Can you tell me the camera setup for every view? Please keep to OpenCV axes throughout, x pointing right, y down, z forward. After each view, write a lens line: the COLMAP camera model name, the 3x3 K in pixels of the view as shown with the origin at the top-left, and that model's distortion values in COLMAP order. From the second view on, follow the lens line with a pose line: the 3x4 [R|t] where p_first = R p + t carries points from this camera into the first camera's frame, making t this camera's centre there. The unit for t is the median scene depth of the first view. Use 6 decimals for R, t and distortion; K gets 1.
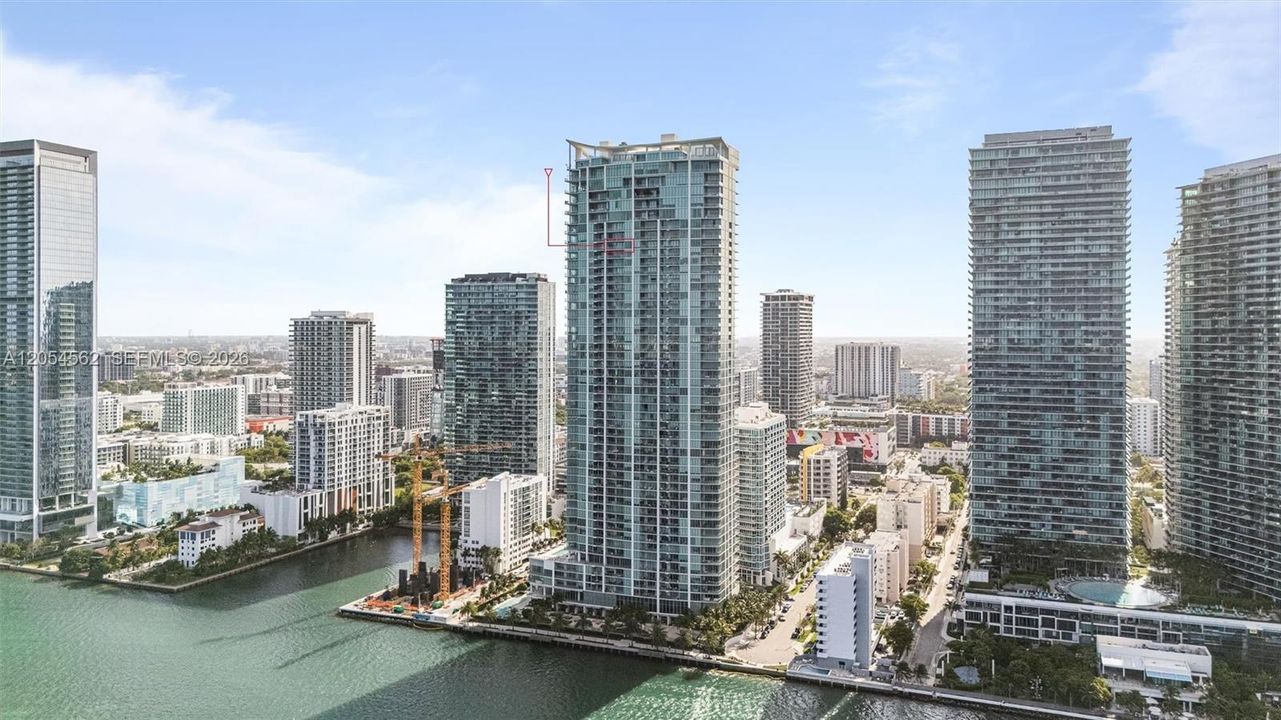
lens RADIAL K [[982.1, 0, 642.3], [0, 982.1, 325.1], [0, 0, 1]] dist [0.057392, -0.032817]
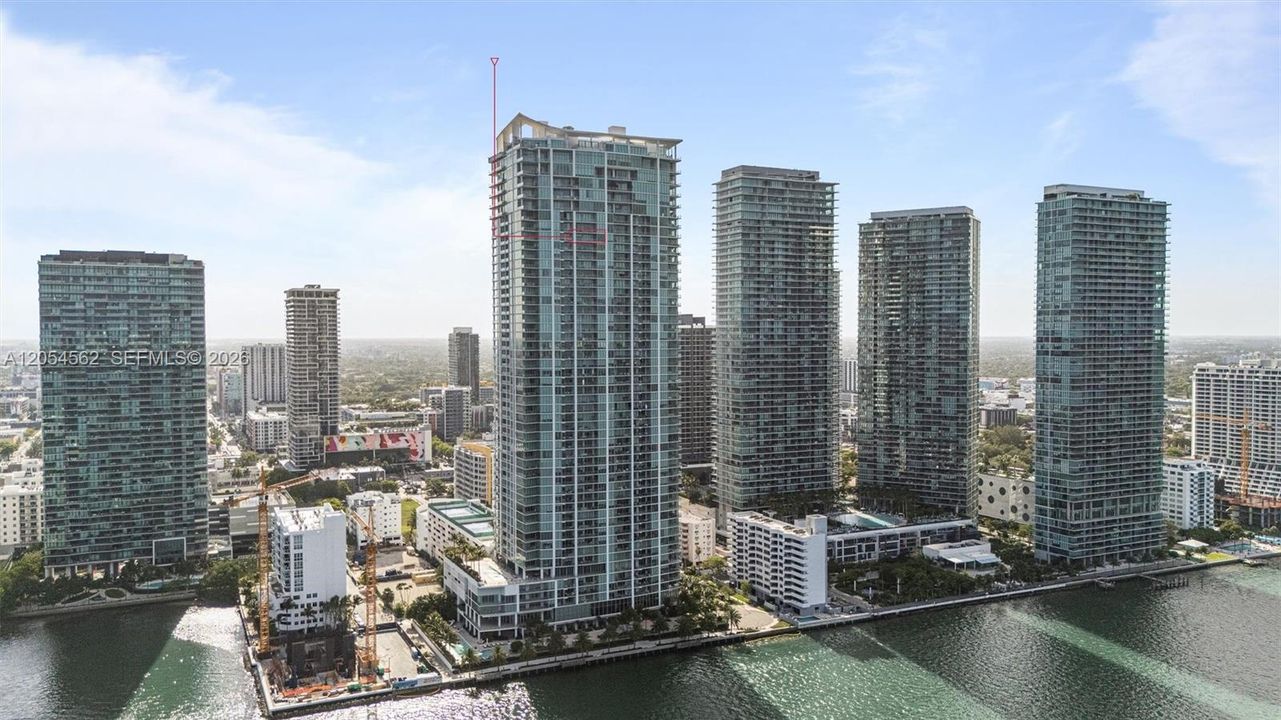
lens RADIAL K [[961.6, 0, 640.5], [0, 961.6, 360.0], [0, 0, 1]] dist [0.059548, -0.006219]
pose [[0.660475, -0.024575, 0.750445, -0.659698], [-0.000699, 0.999444, 0.033344, 0.005467], [-0.750847, -0.022547, 0.660091, 0.332865]]
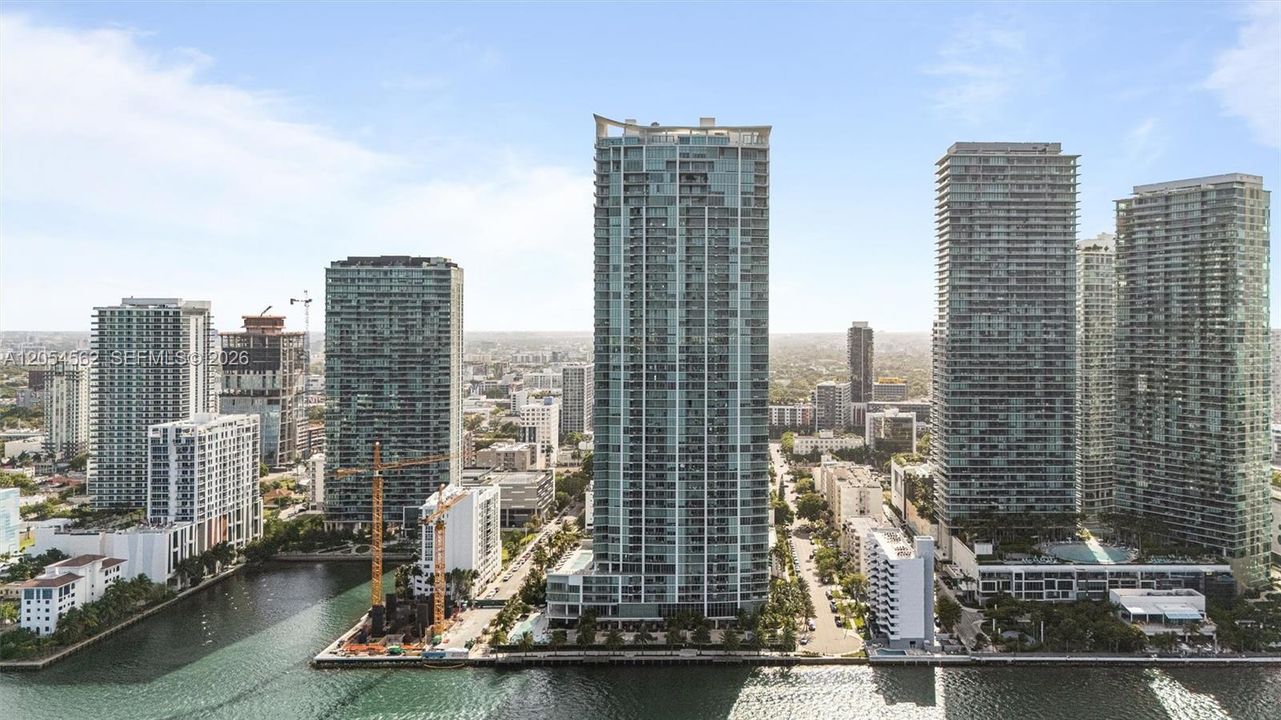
lens RADIAL K [[1024.1, 0, 772.5], [0, 1024.1, 319.6], [0, 0, 1]] dist [0.046543, -0.006142]
pose [[0.916618, 0.003109, 0.399751, -0.303253], [-0.003362, 0.999994, -0.000067, 0.002279], [-0.399749, -0.001282, 0.916624, 0.055897]]
